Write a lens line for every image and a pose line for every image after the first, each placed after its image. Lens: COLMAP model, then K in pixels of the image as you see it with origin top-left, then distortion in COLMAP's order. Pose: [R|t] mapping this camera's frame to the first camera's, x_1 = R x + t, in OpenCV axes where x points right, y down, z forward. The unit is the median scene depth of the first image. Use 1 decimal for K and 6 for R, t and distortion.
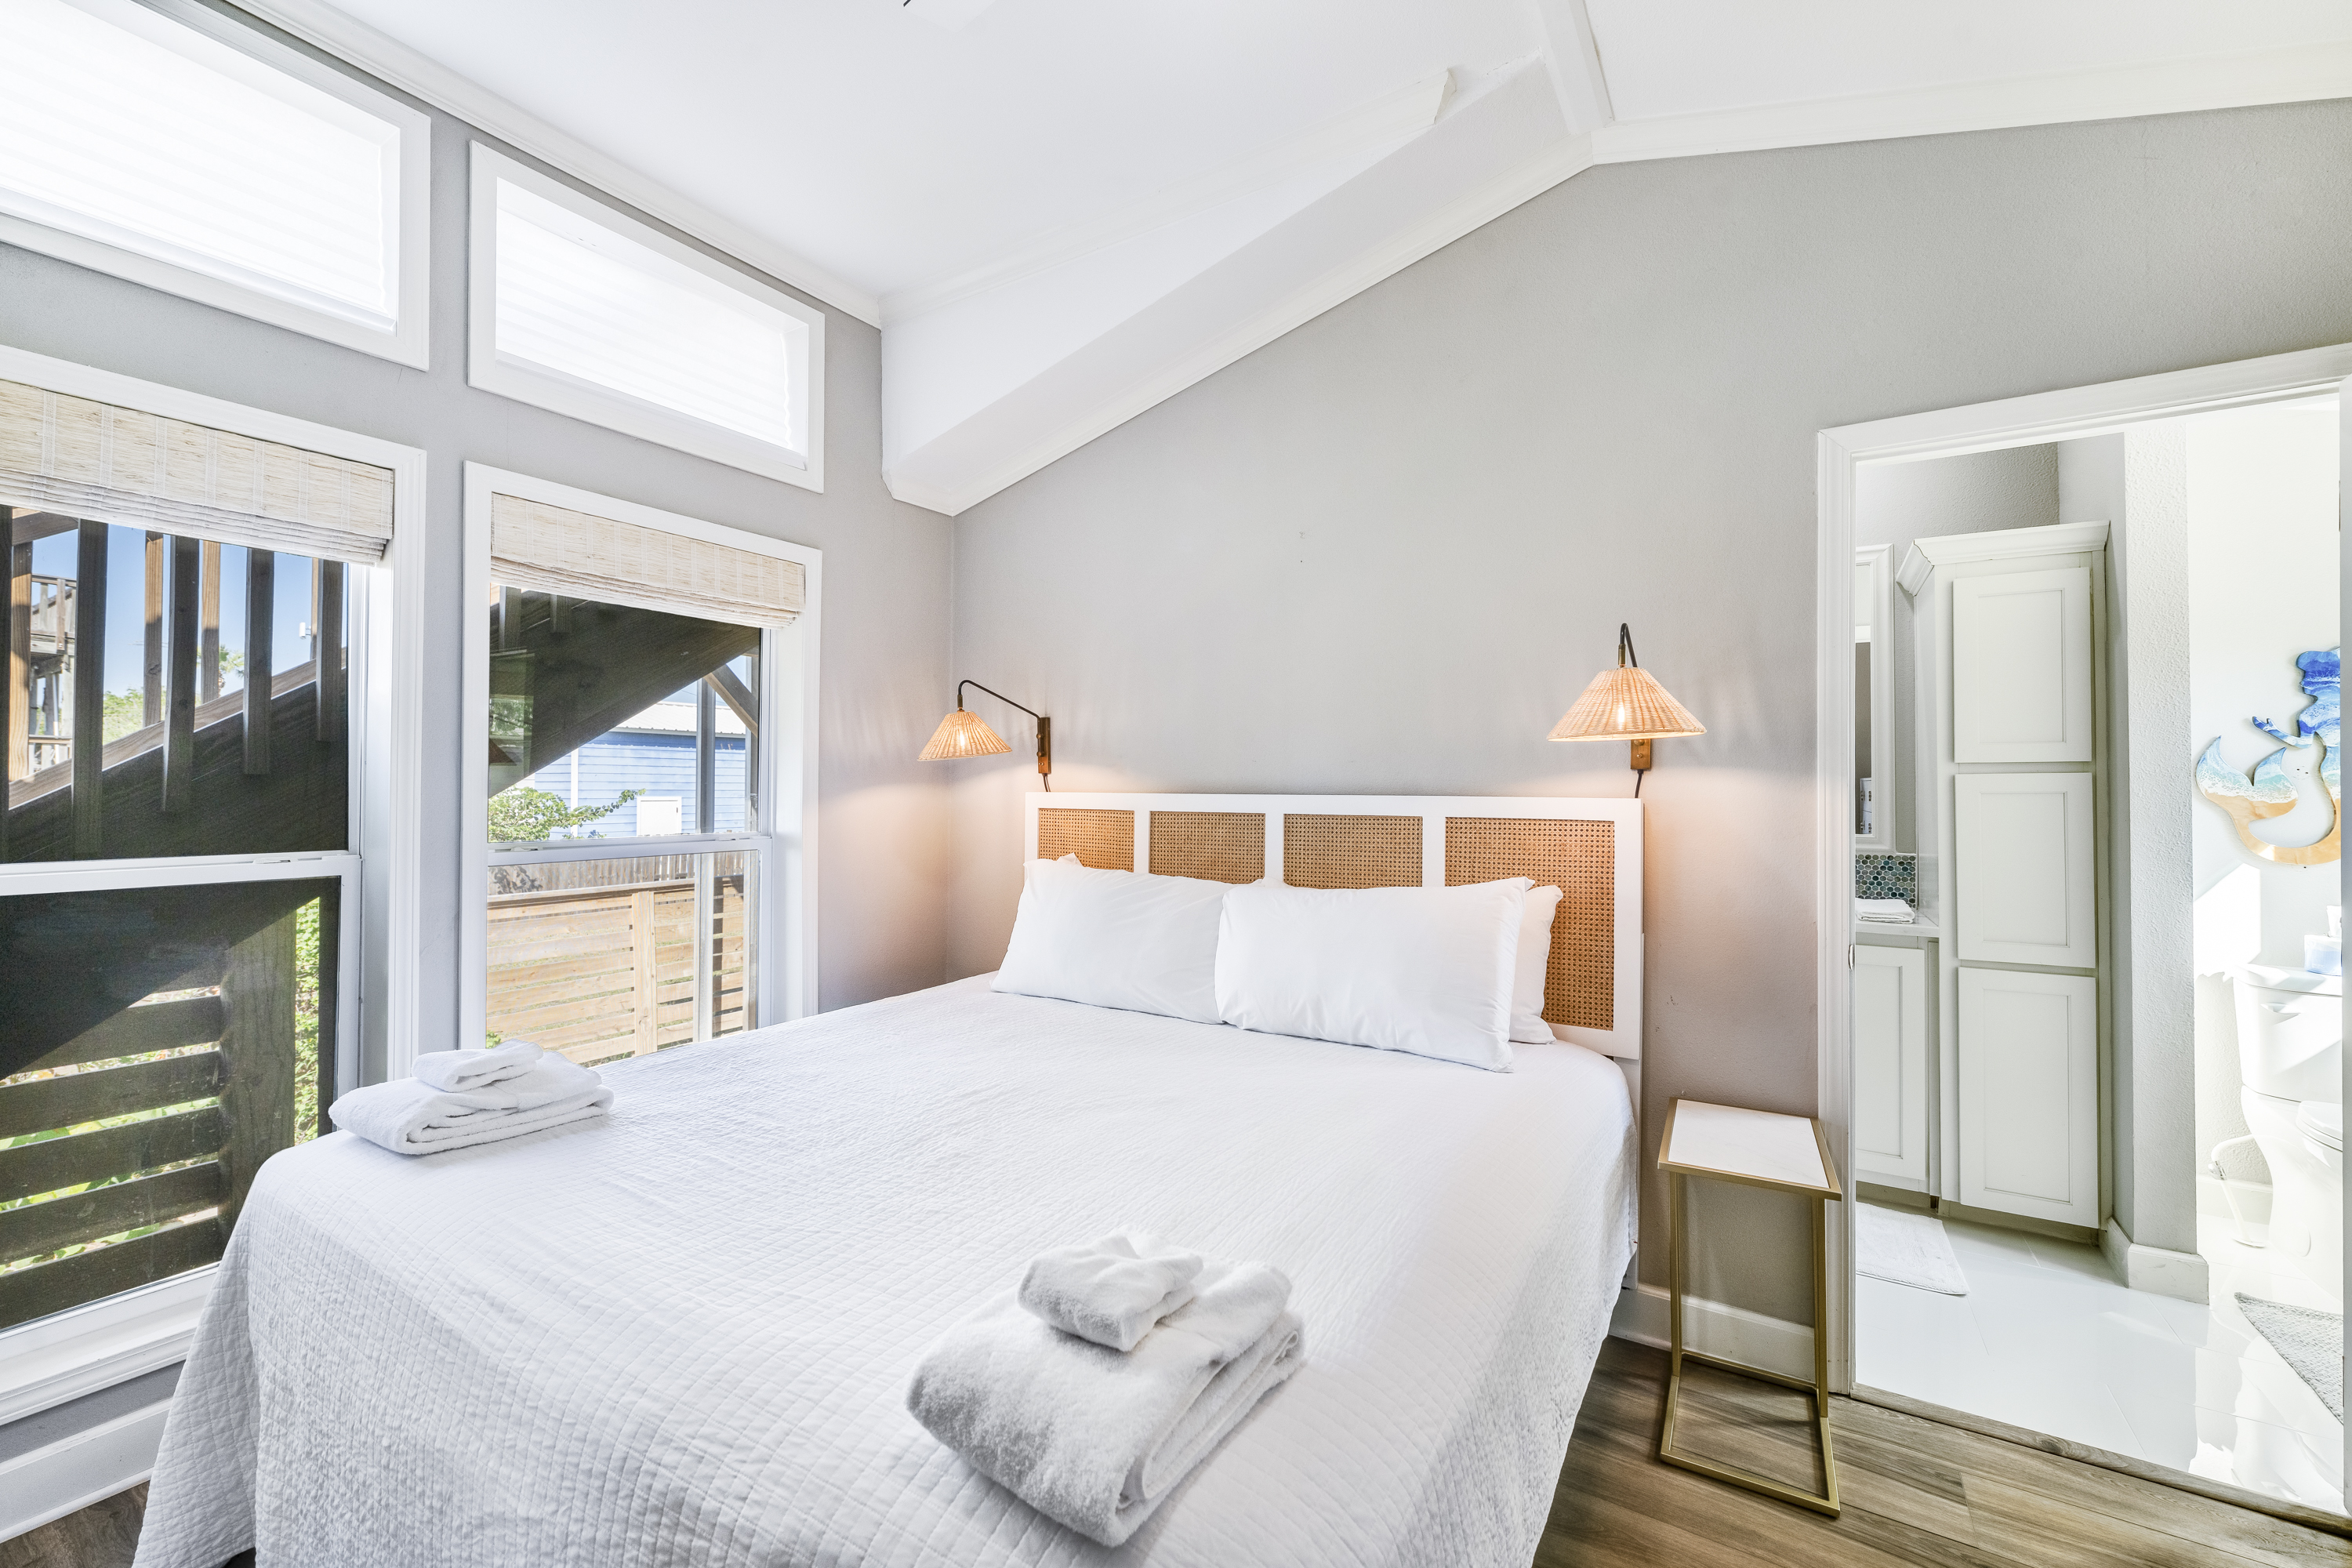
lens RADIAL K [[934.5, 0, 1193.3], [0, 934.5, 779.6], [0, 0, 1]] dist [0.003632, -0.001298]
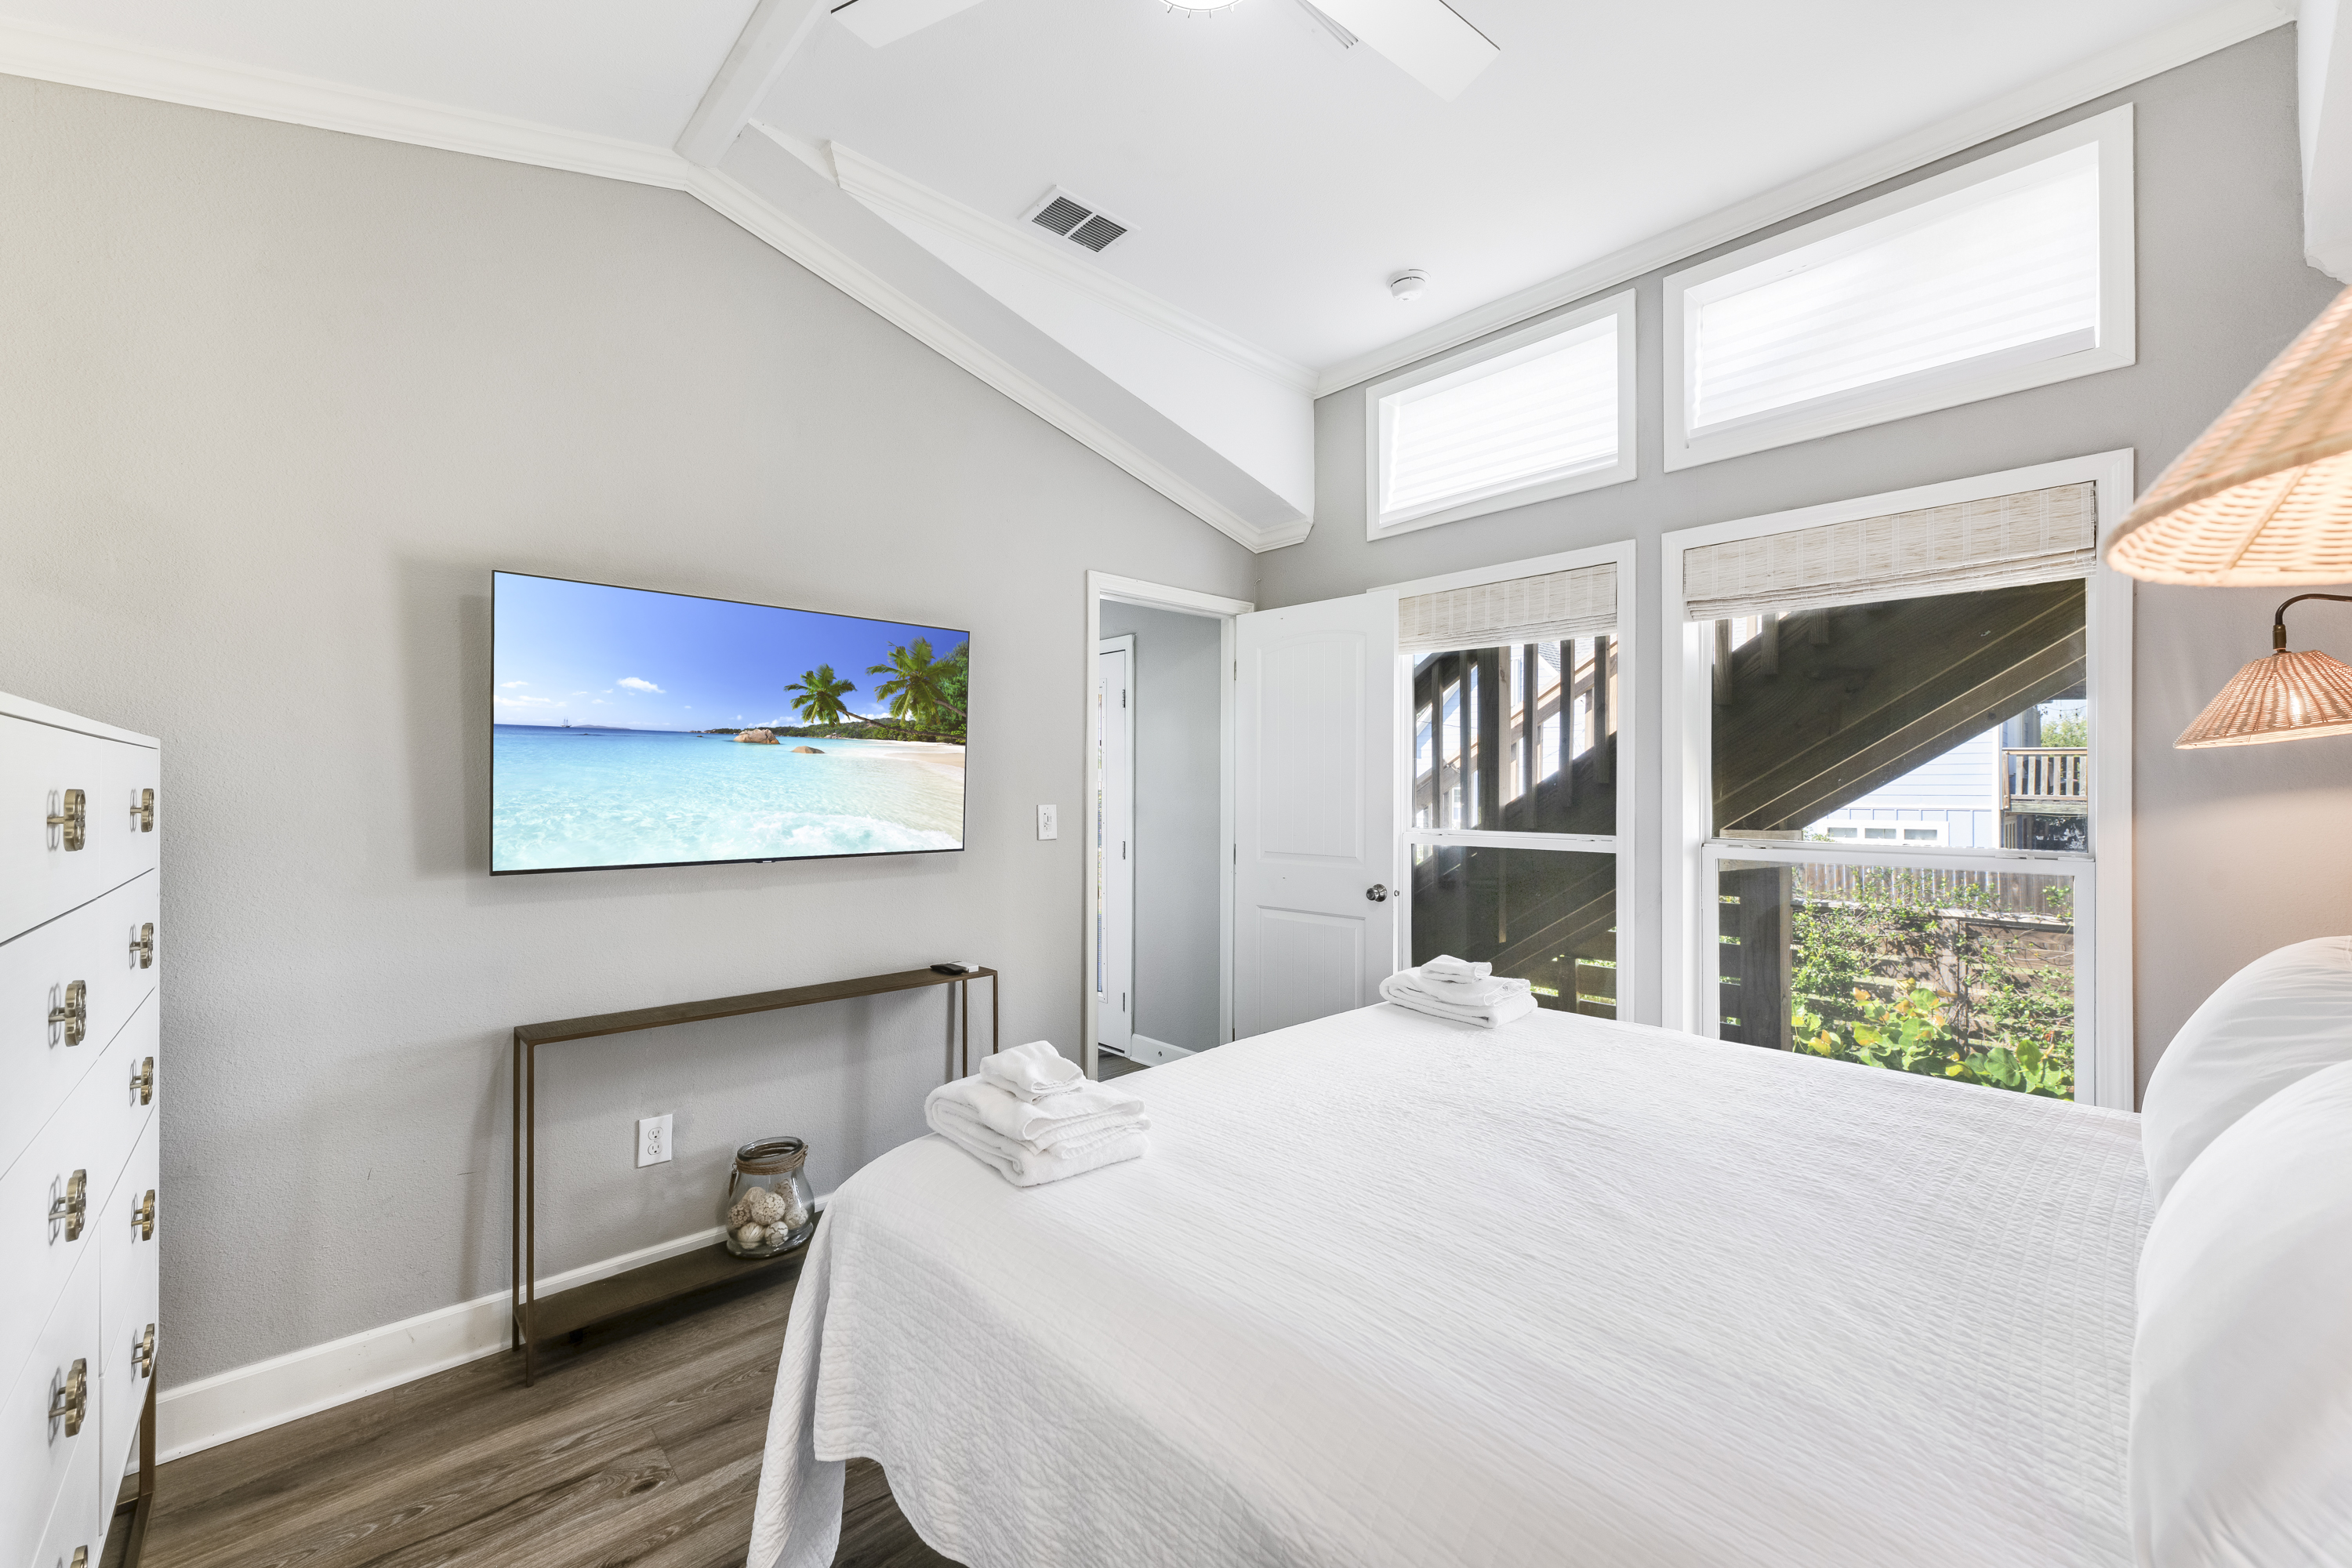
lens RADIAL K [[934.5, 0, 1169.1], [0, 934.5, 790.8], [0, 0, 1]] dist [0.003632, -0.001298]
pose [[-0.251180, -0.004850, -0.967928, 0.639176], [0.003567, 0.999976, -0.005936, 0.011752], [0.967934, -0.004944, -0.251157, 0.700829]]
